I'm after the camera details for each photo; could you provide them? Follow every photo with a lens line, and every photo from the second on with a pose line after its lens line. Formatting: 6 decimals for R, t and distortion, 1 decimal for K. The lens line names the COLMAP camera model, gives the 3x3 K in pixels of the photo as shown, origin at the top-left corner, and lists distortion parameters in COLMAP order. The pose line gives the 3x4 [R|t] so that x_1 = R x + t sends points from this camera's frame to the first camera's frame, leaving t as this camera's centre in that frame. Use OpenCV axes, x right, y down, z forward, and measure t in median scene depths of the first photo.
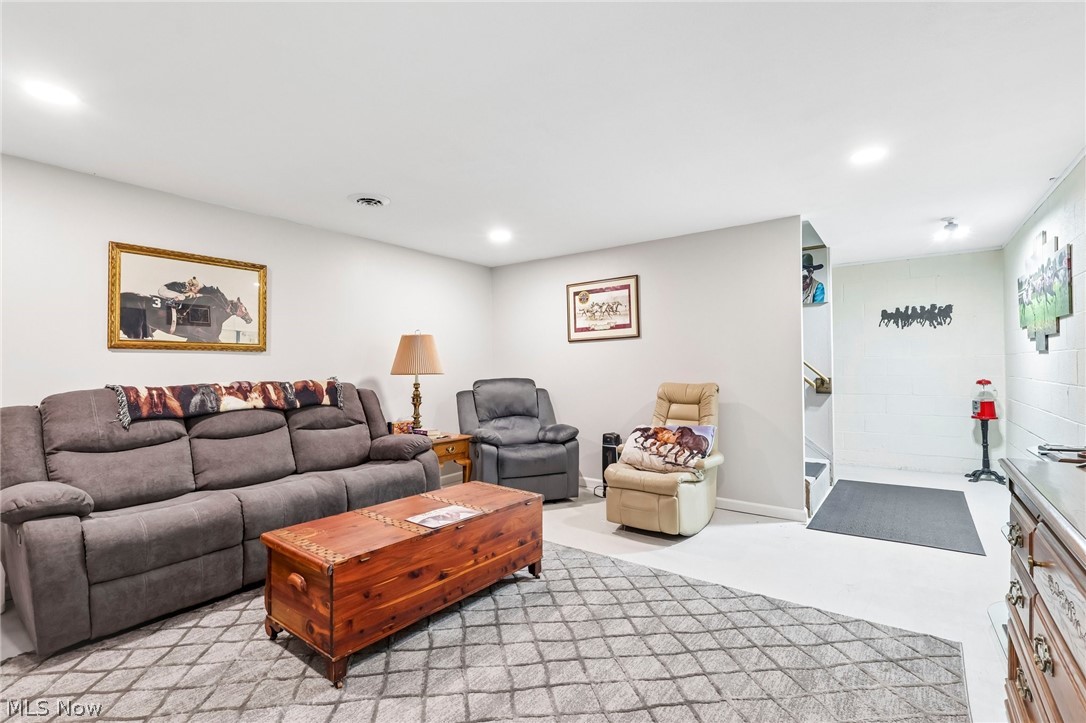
lens RADIAL K [[496.9, 0, 538.9], [0, 496.9, 359.8], [0, 0, 1]] dist [-0.003011, 0.000701]
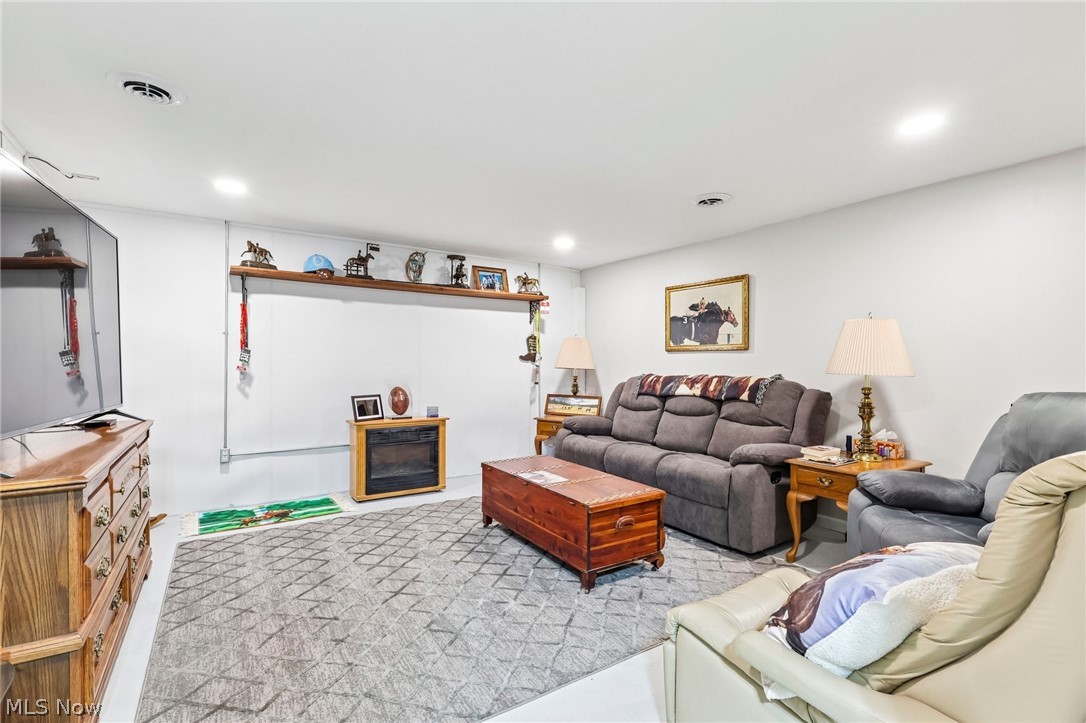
lens RADIAL K [[496.9, 0, 538.9], [0, 496.9, 359.8], [0, 0, 1]] dist [-0.003011, 0.000701]
pose [[-0.336129, -0.000777, -0.941815, 0.772041], [0.012407, 0.999909, -0.005253, 0.006843], [0.941734, -0.013451, -0.336089, 1.053534]]
